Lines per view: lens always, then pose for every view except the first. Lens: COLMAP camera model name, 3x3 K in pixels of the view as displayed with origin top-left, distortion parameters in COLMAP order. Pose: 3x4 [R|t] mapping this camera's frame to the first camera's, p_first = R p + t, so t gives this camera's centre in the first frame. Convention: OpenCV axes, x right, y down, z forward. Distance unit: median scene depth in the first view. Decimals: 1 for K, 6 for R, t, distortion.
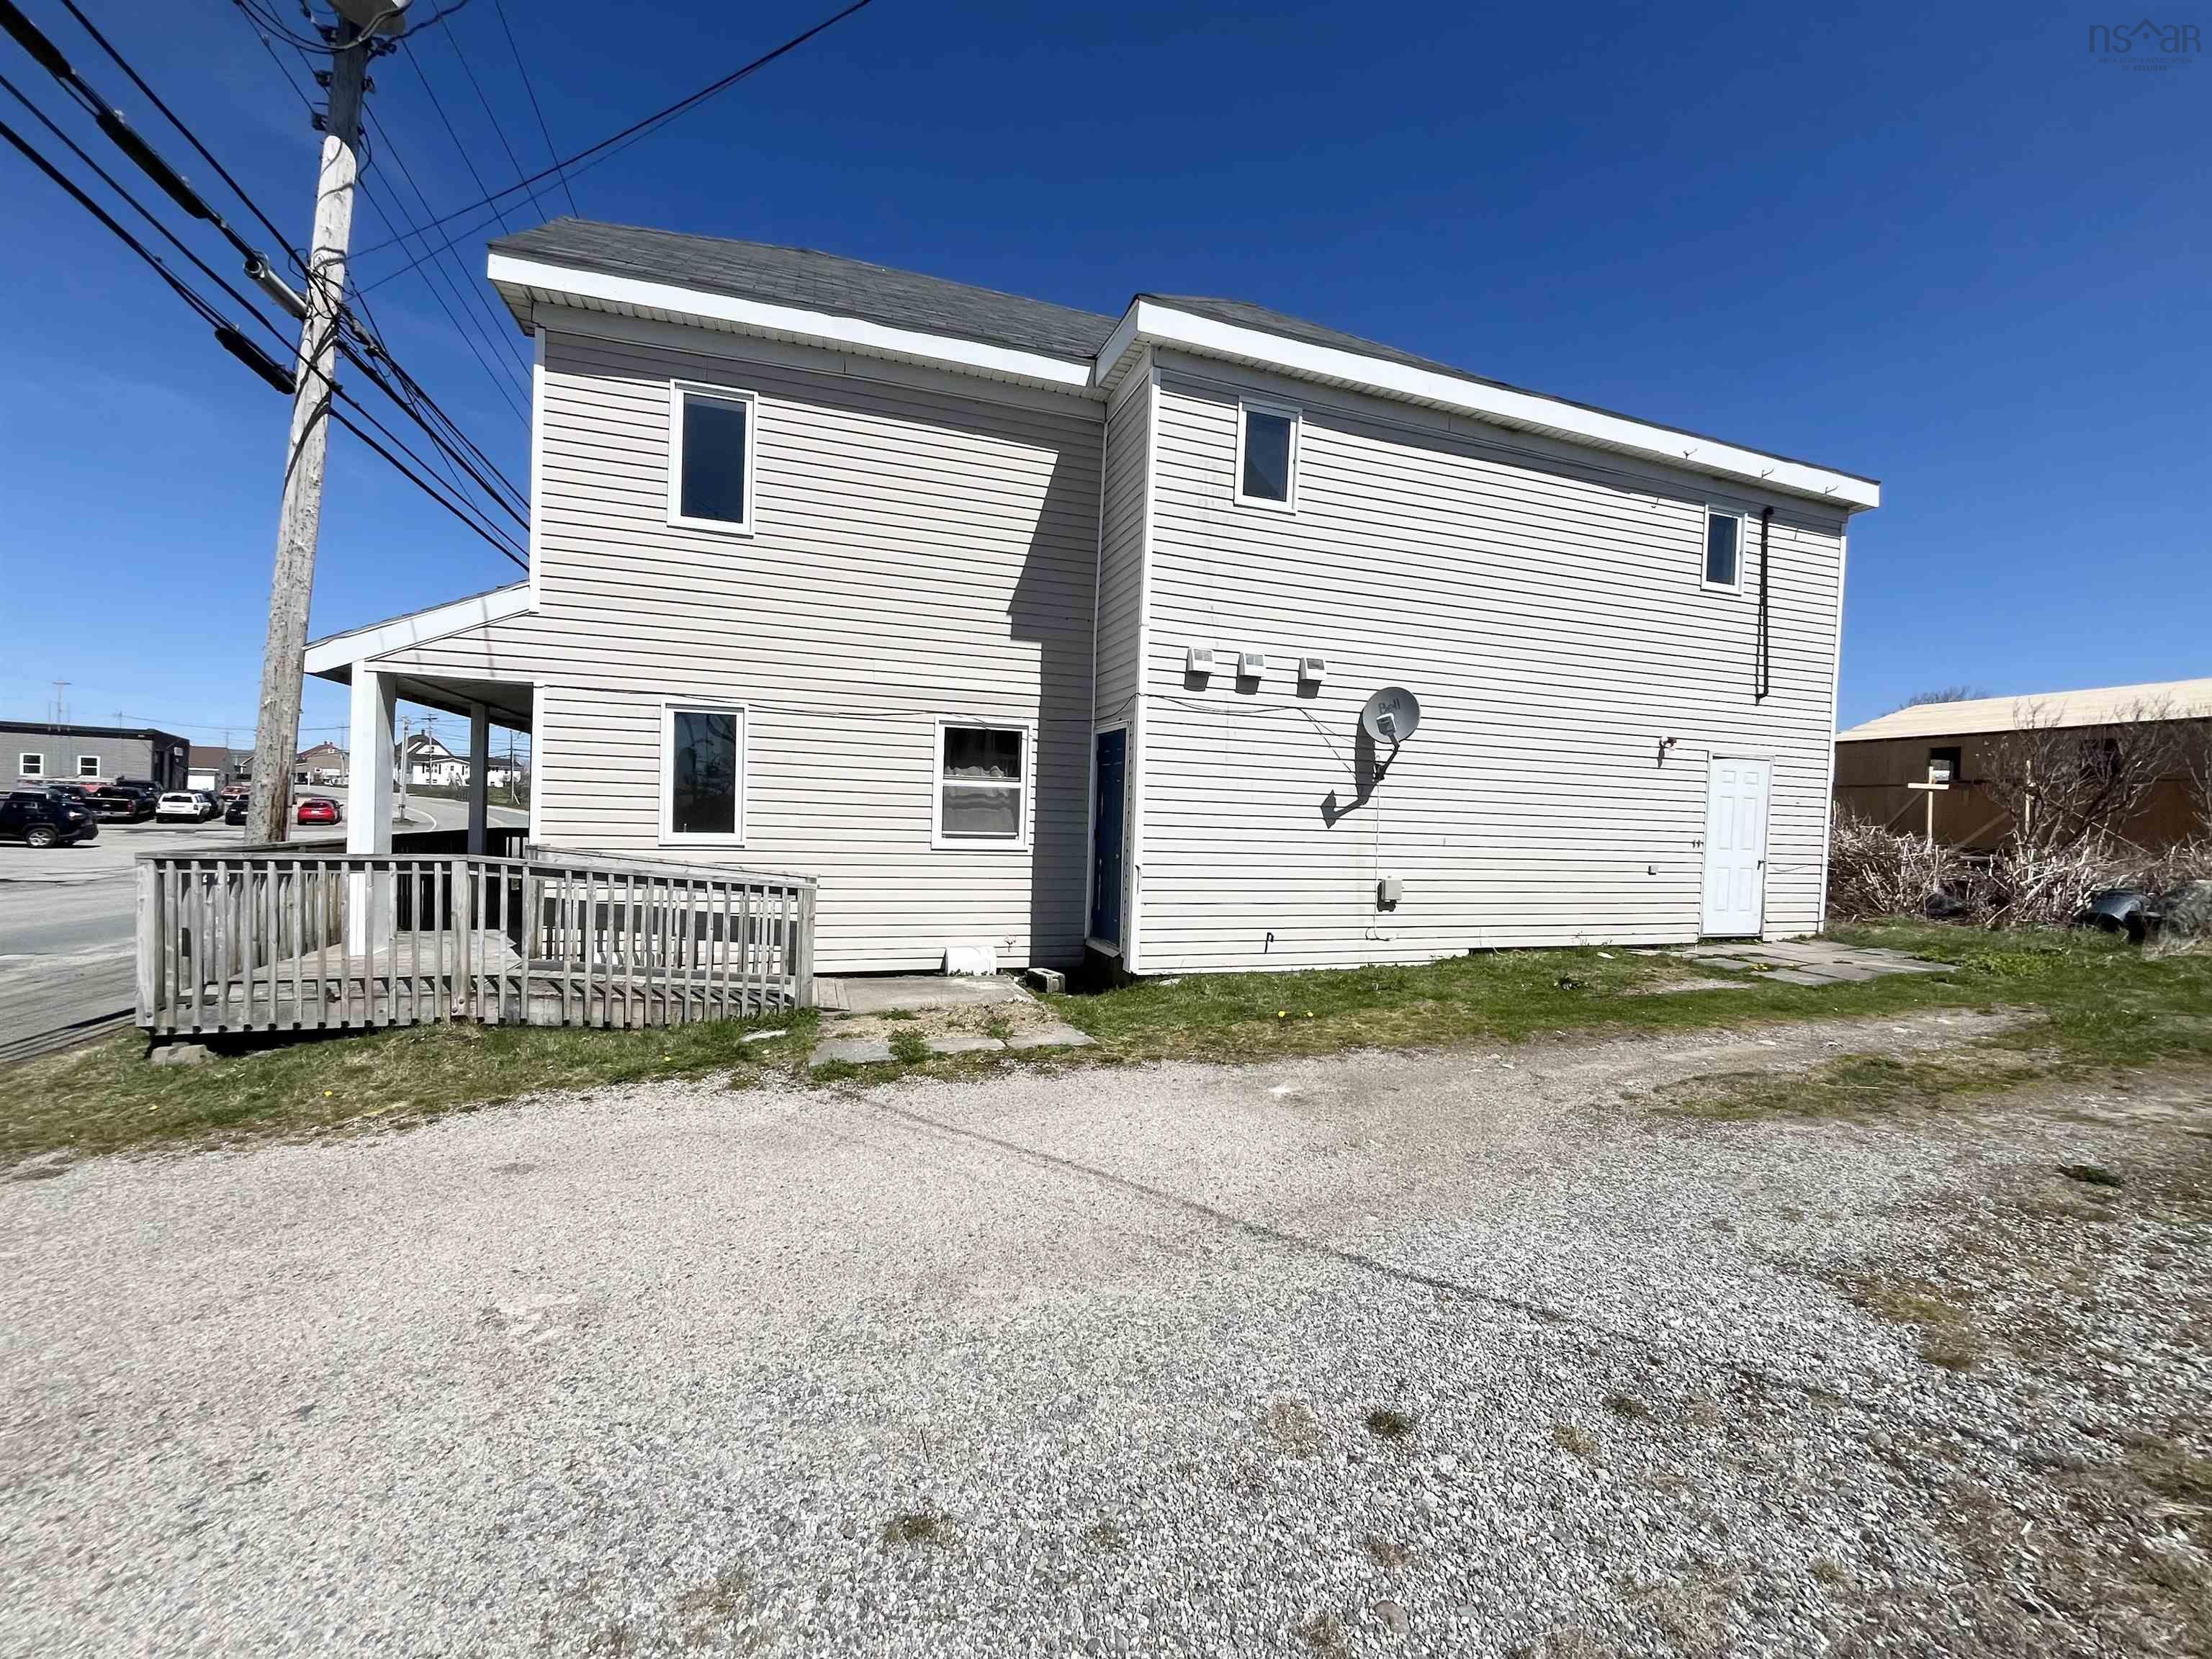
lens RADIAL K [[878.6, 0, 1106.0], [0, 878.6, 829.5], [0, 0, 1]] dist [-0.001549, -0.000113]
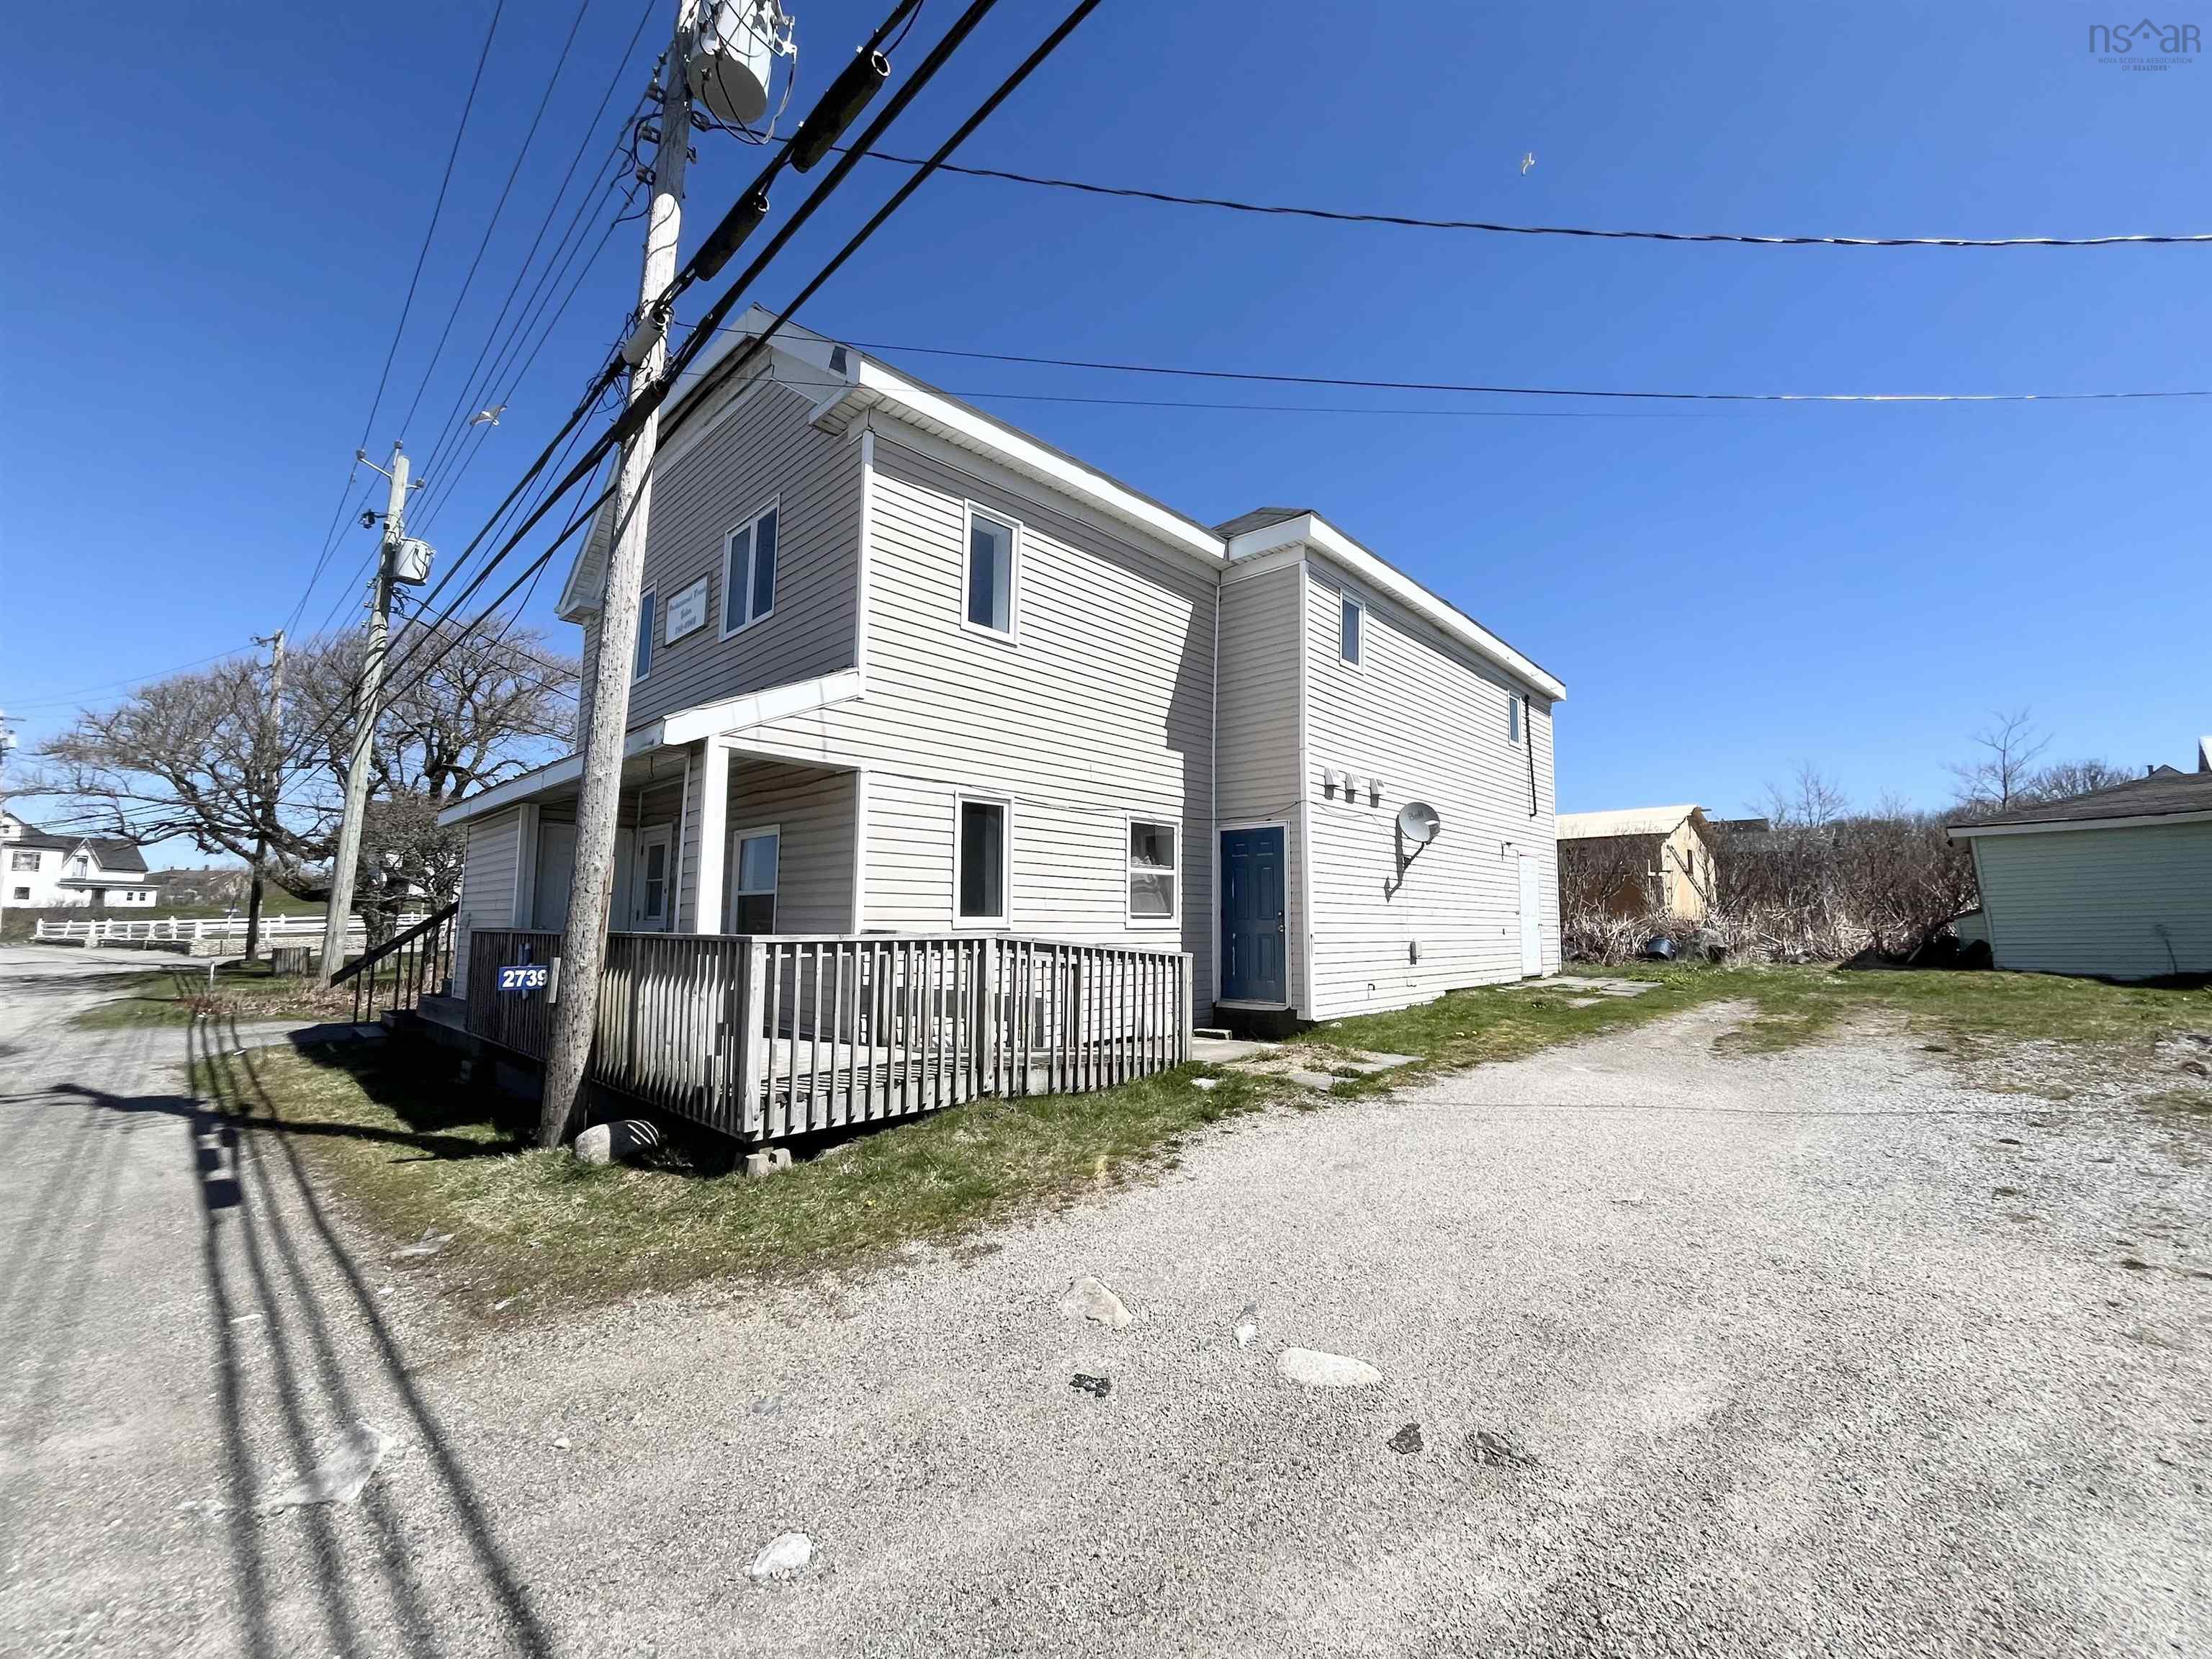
lens RADIAL K [[878.6, 0, 1106.0], [0, 878.6, 829.5], [0, 0, 1]] dist [-0.001549, -0.000113]
pose [[0.884917, 0.022165, 0.465222, -0.756826], [0.030158, 0.994044, -0.104726, 0.013457], [-0.464772, 0.106704, 0.878977, 0.002466]]
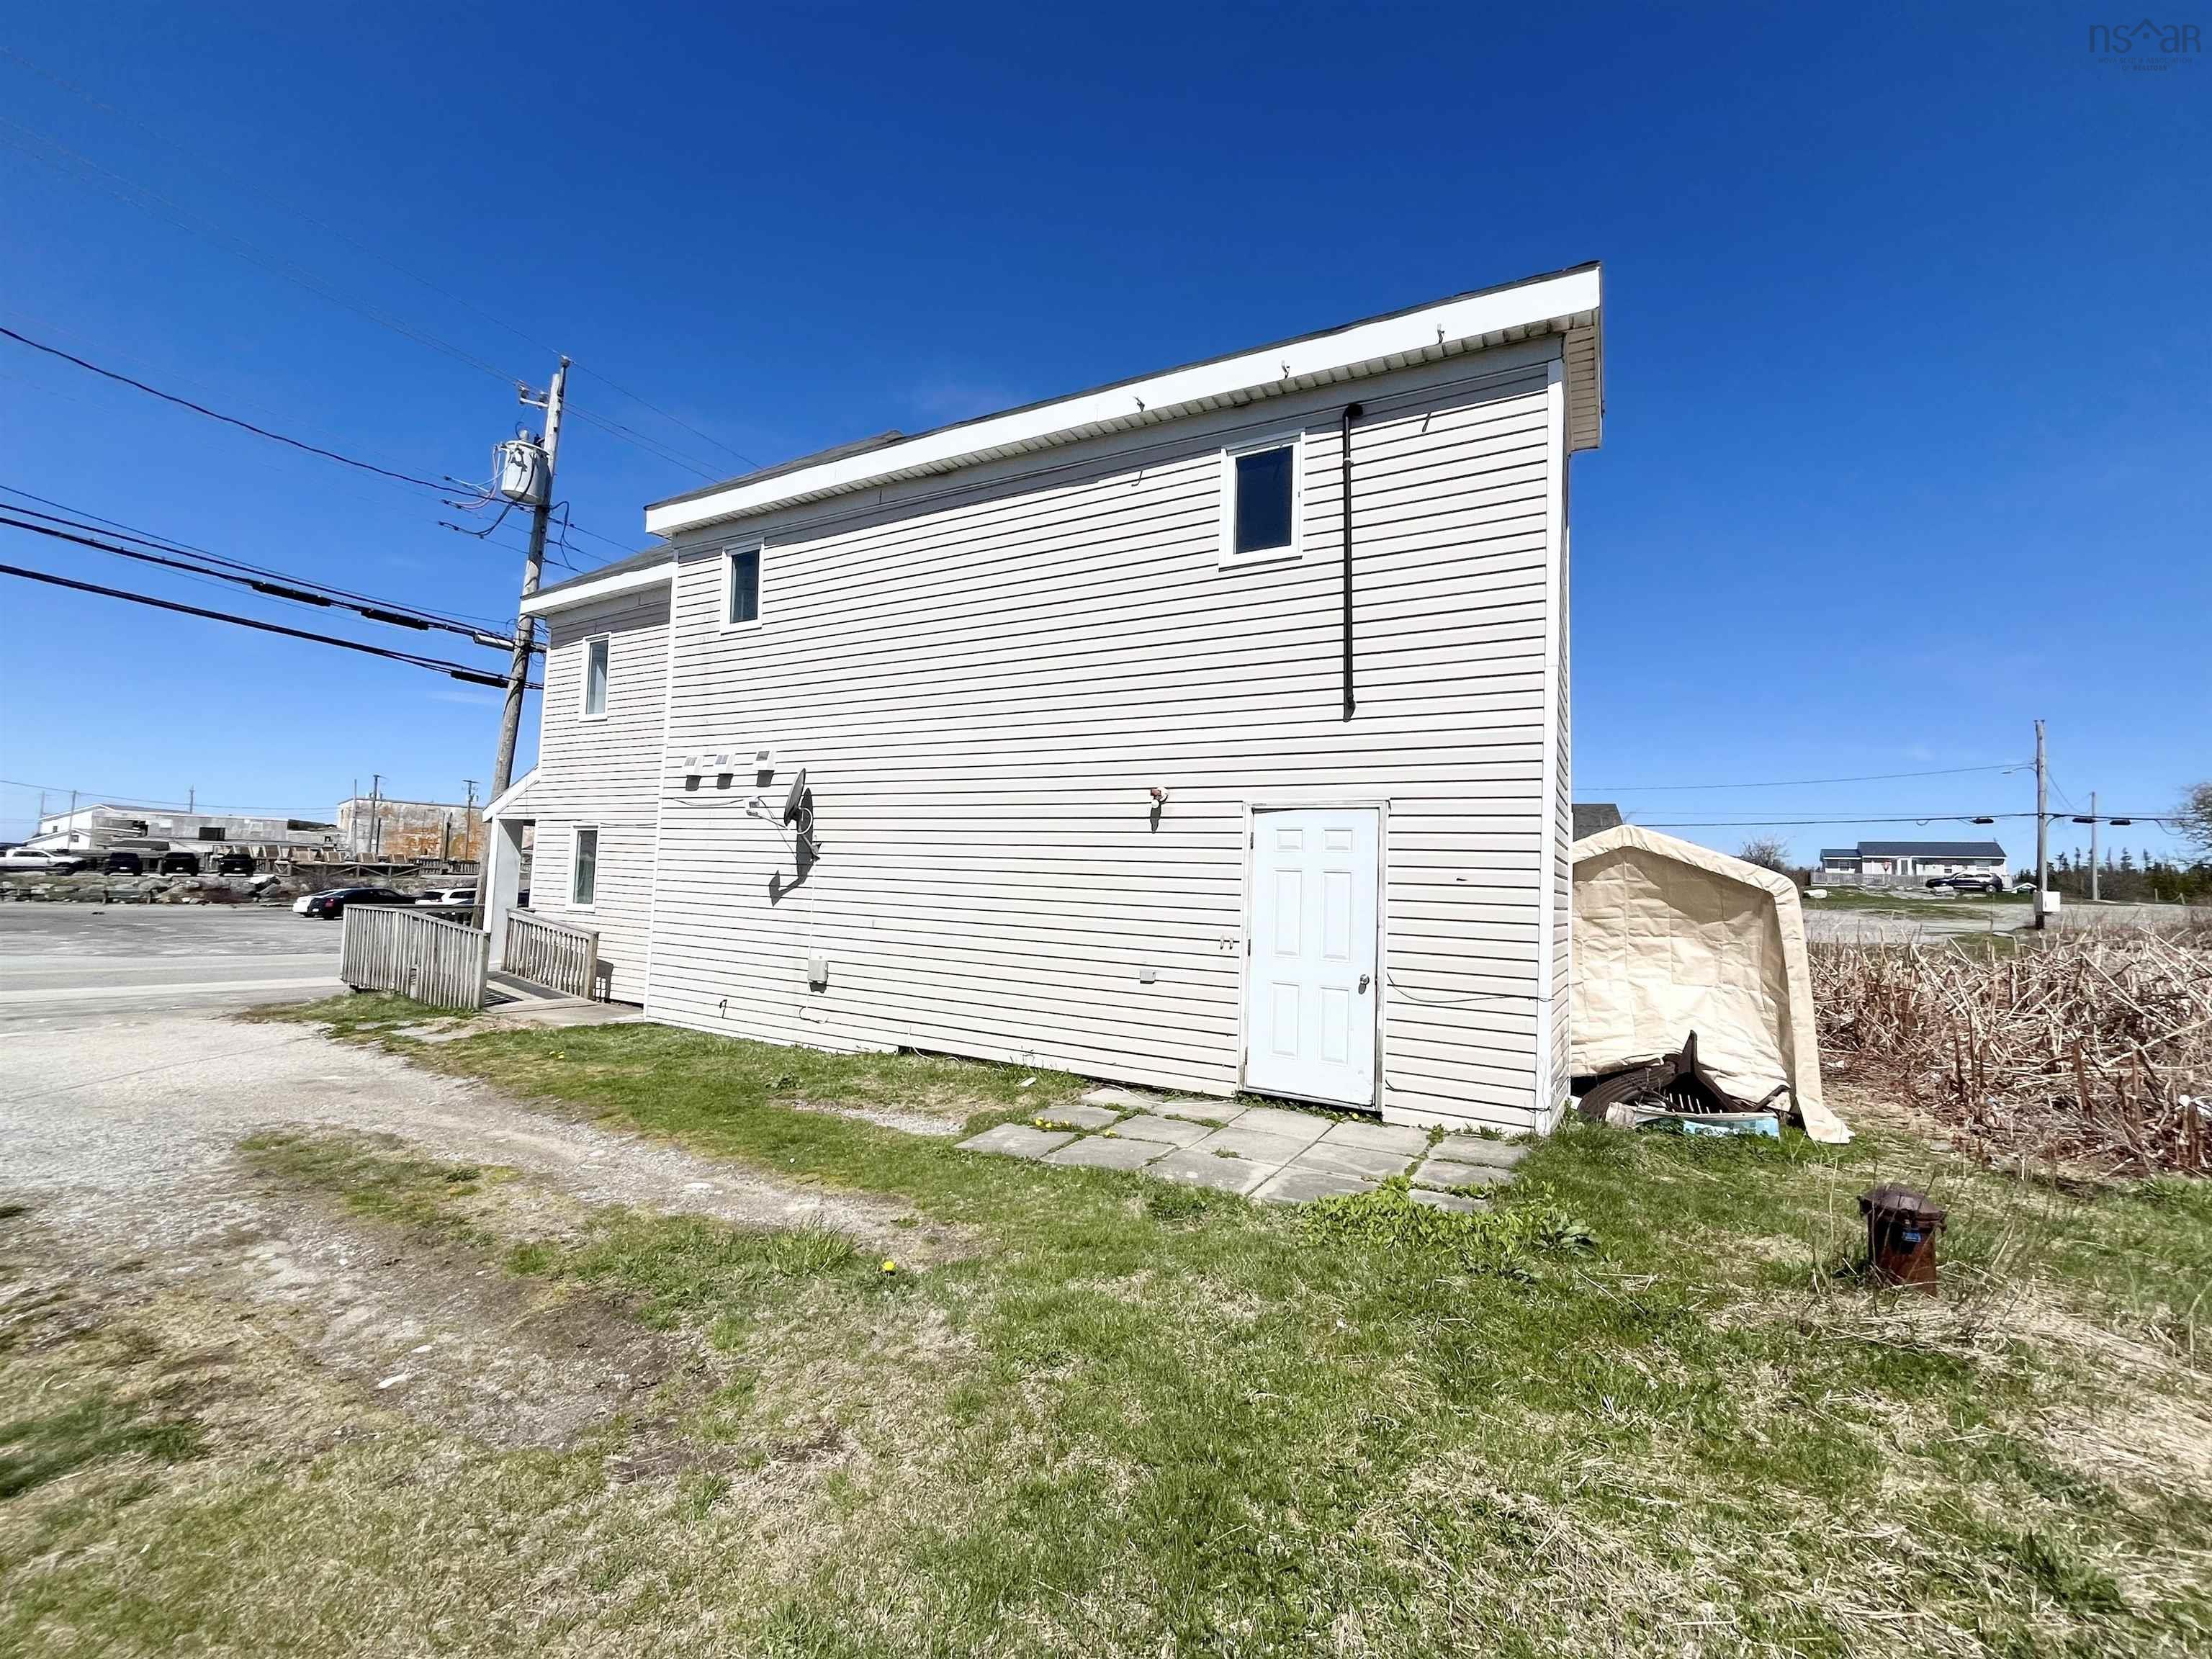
lens RADIAL K [[900.9, 0, 1106.0], [0, 900.9, 829.5], [0, 0, 1]] dist [-0.001855, 0.000000]
pose [[0.665879, -0.051057, -0.744311, 1.329592], [-0.027114, 0.995340, -0.092534, -0.004025], [0.745567, 0.081798, 0.661392, 0.569542]]
